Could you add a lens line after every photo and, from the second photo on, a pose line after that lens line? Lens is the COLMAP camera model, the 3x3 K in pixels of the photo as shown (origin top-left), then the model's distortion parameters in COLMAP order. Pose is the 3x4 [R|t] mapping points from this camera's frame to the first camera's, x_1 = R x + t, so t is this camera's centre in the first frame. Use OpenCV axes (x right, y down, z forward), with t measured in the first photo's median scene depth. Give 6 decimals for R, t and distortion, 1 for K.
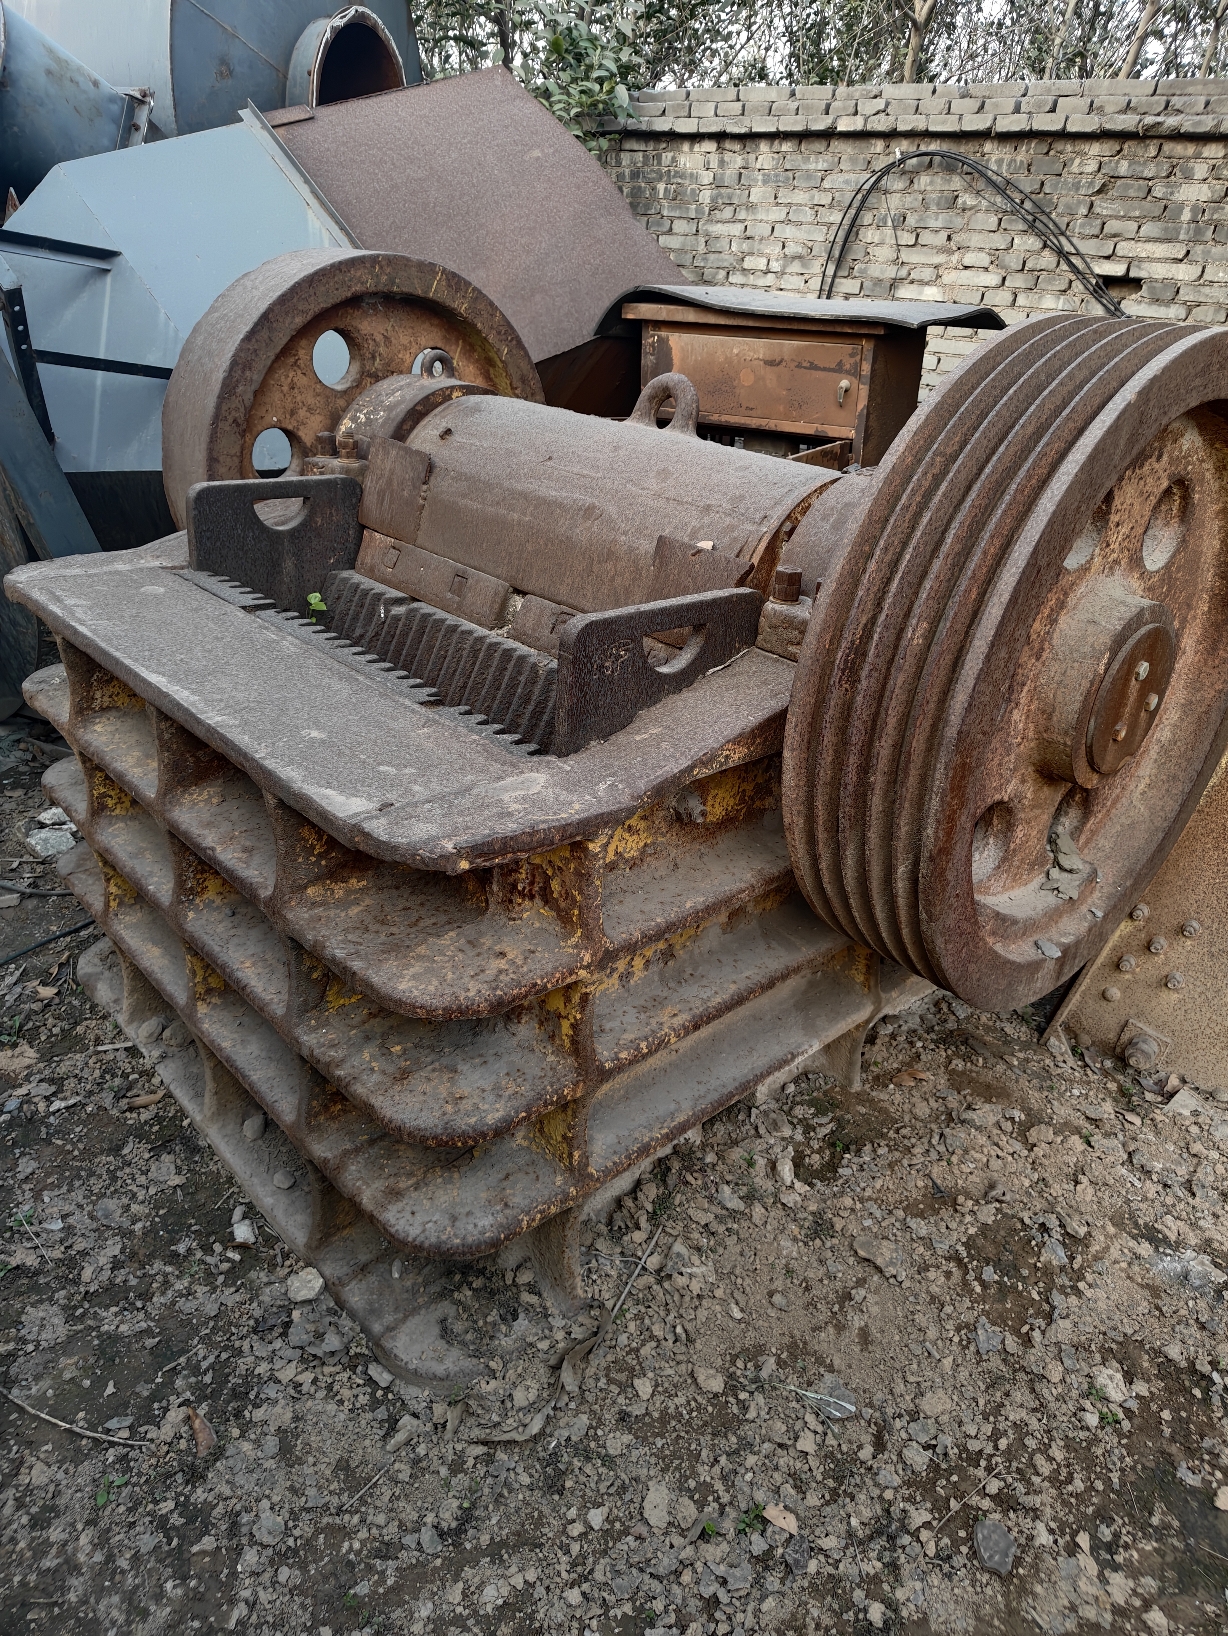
lens RADIAL K [[1101.1, 0, 610.2], [0, 1101.1, 769.1], [0, 0, 1]] dist [0.039133, -0.039645]
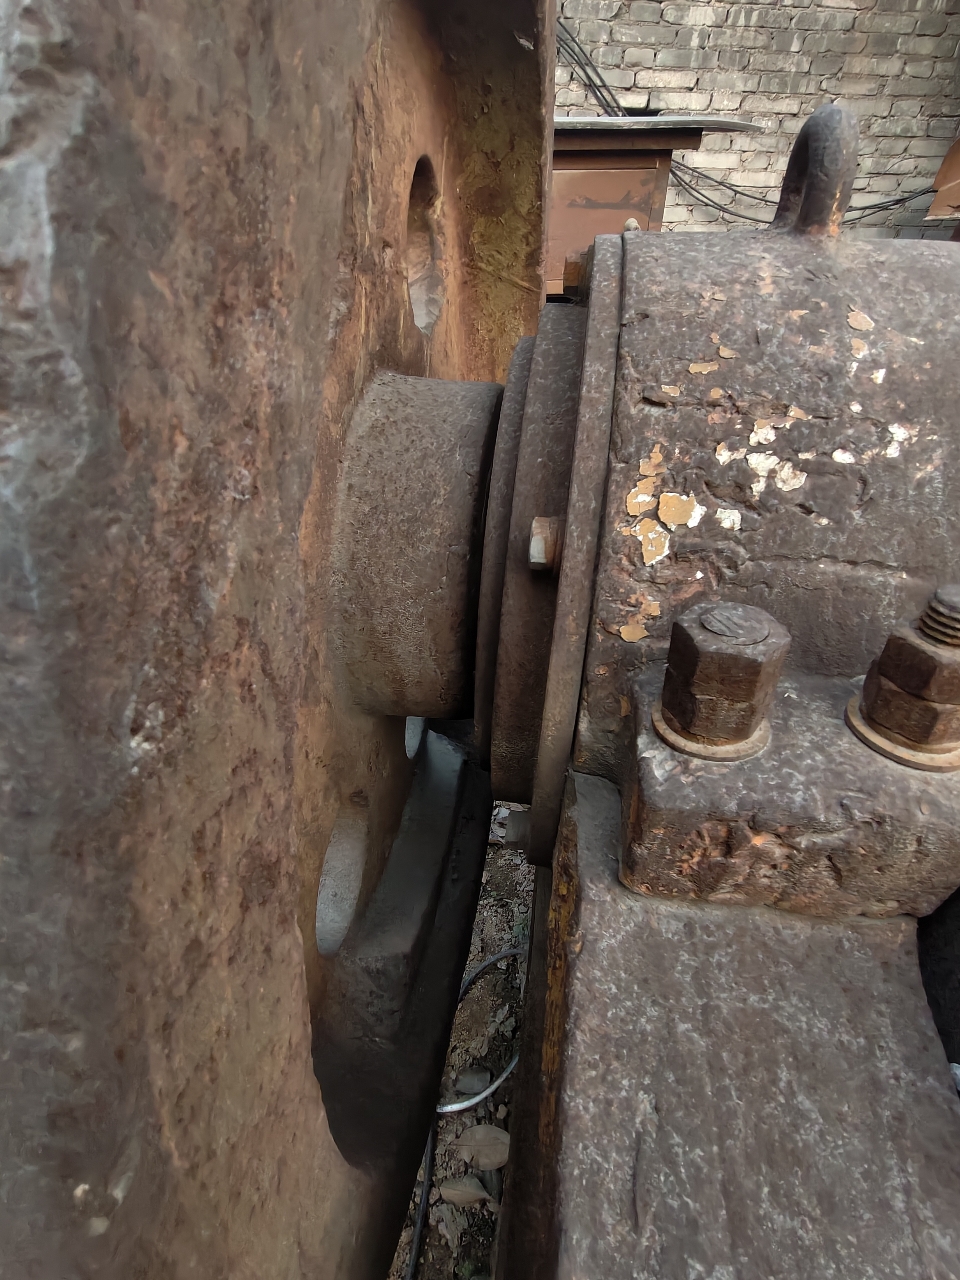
lens RADIAL K [[673.0, 0, 480.0], [0, 673.0, 640.0], [0, 0, 1]] dist [0.001797, 0.000398]
pose [[0.803699, -0.371734, 0.464630, -0.176079], [0.279288, 0.925153, 0.257079, -0.176772], [-0.525419, -0.076849, 0.847366, 0.488462]]
